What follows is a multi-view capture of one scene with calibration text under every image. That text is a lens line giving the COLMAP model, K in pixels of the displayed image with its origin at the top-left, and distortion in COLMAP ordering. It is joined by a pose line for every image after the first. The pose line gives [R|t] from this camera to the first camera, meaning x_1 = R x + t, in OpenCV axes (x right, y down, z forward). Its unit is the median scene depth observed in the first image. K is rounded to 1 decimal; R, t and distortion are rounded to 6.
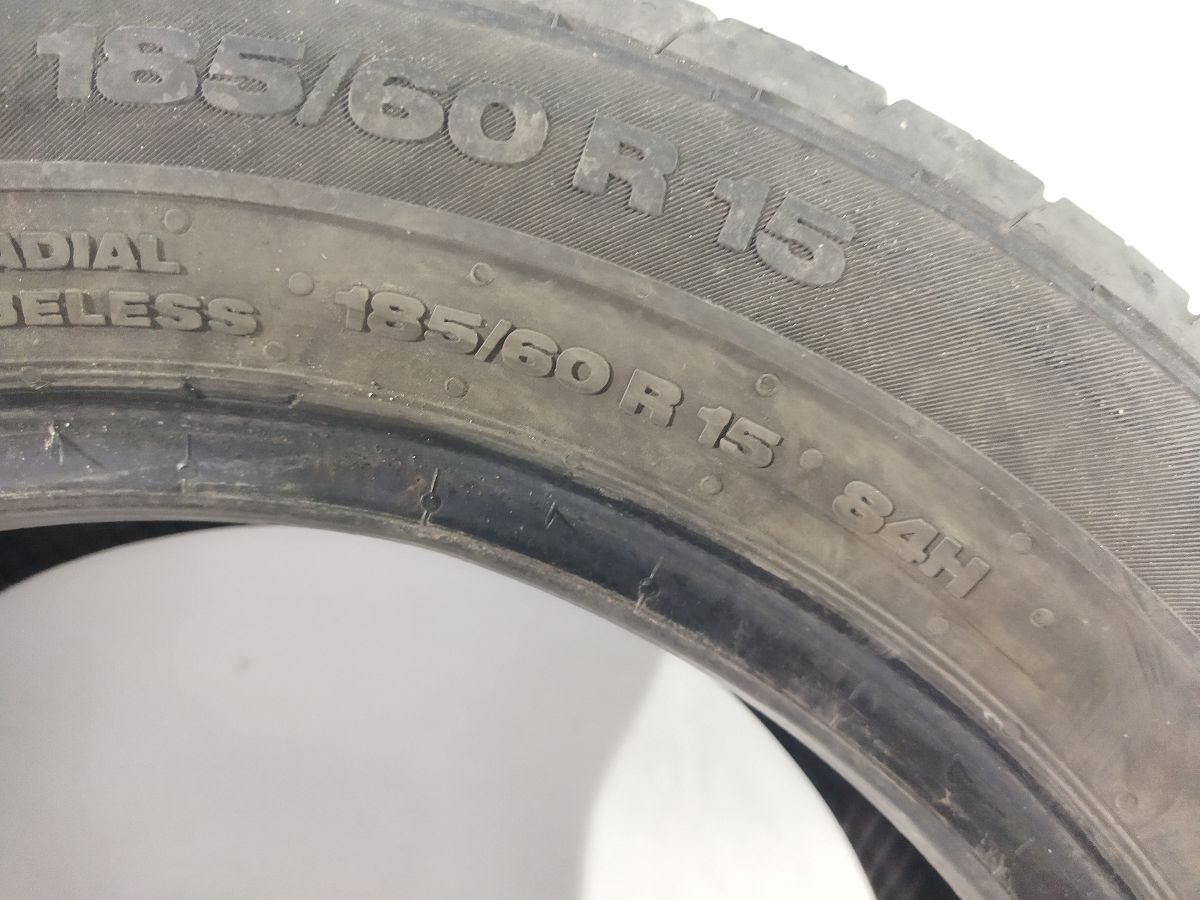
lens RADIAL K [[925.5, 0, 600.0], [0, 925.5, 450.0], [0, 0, 1]] dist [0.071217, -0.194765]
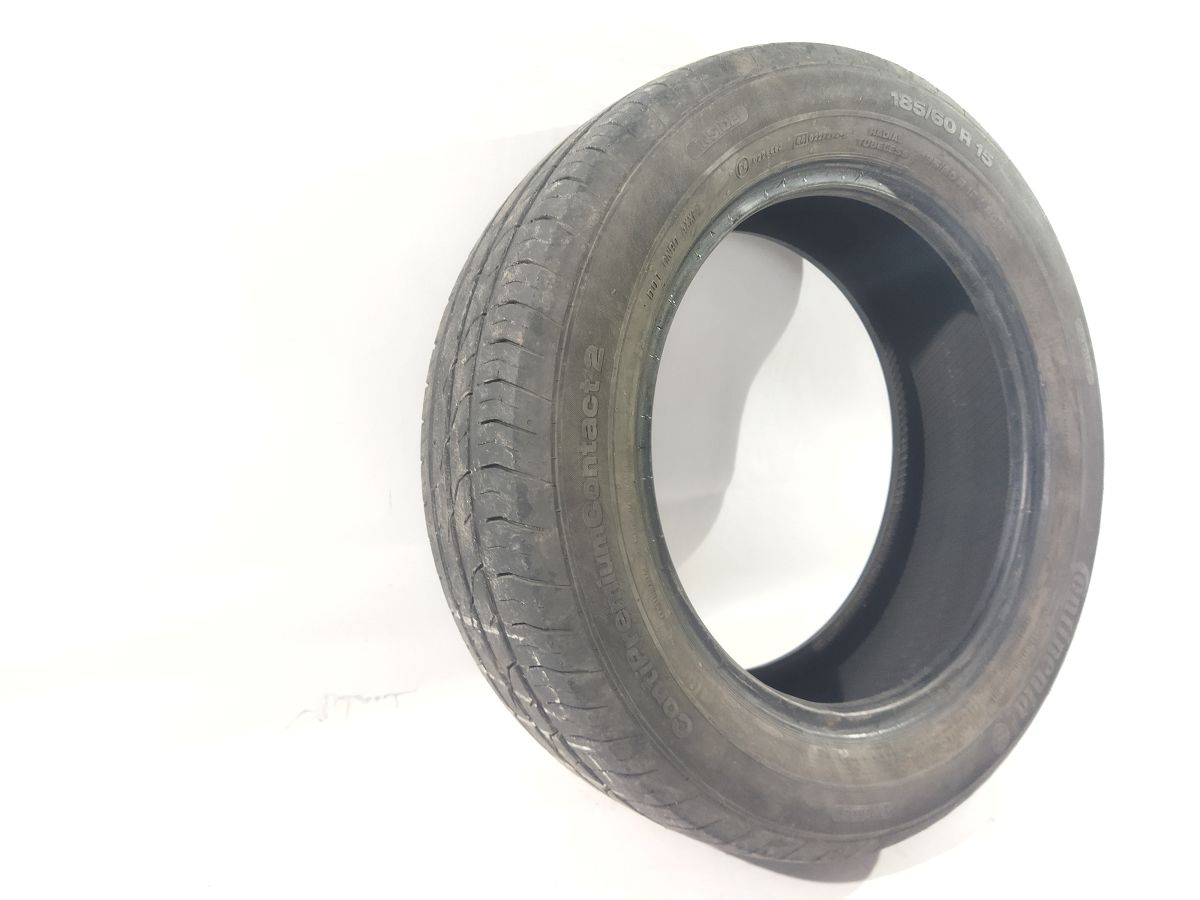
lens RADIAL K [[920.7, 0, 600.0], [0, 920.7, 450.0], [0, 0, 1]] dist [0.093953, -0.192276]
pose [[0.905390, 0.032604, 0.423326, -3.958883], [-0.061263, 0.996645, 0.054267, 1.279218], [-0.420137, -0.075067, 0.904351, -2.987280]]
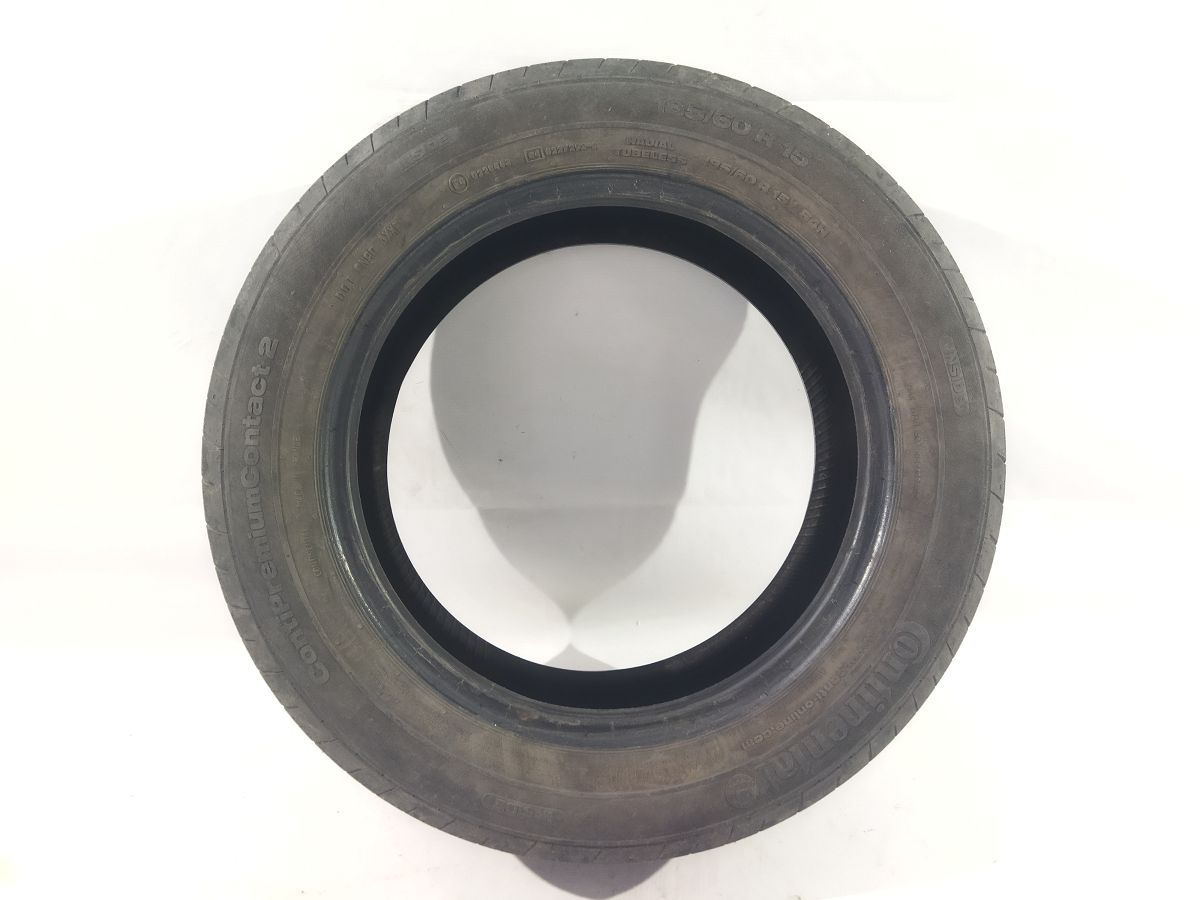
lens RADIAL K [[920.7, 0, 600.0], [0, 920.7, 450.0], [0, 0, 1]] dist [0.093953, -0.192276]
pose [[0.988900, 0.130841, -0.070414, -0.273072], [-0.125702, 0.989374, 0.073055, 1.063272], [0.079224, -0.063393, 0.994839, -4.000469]]
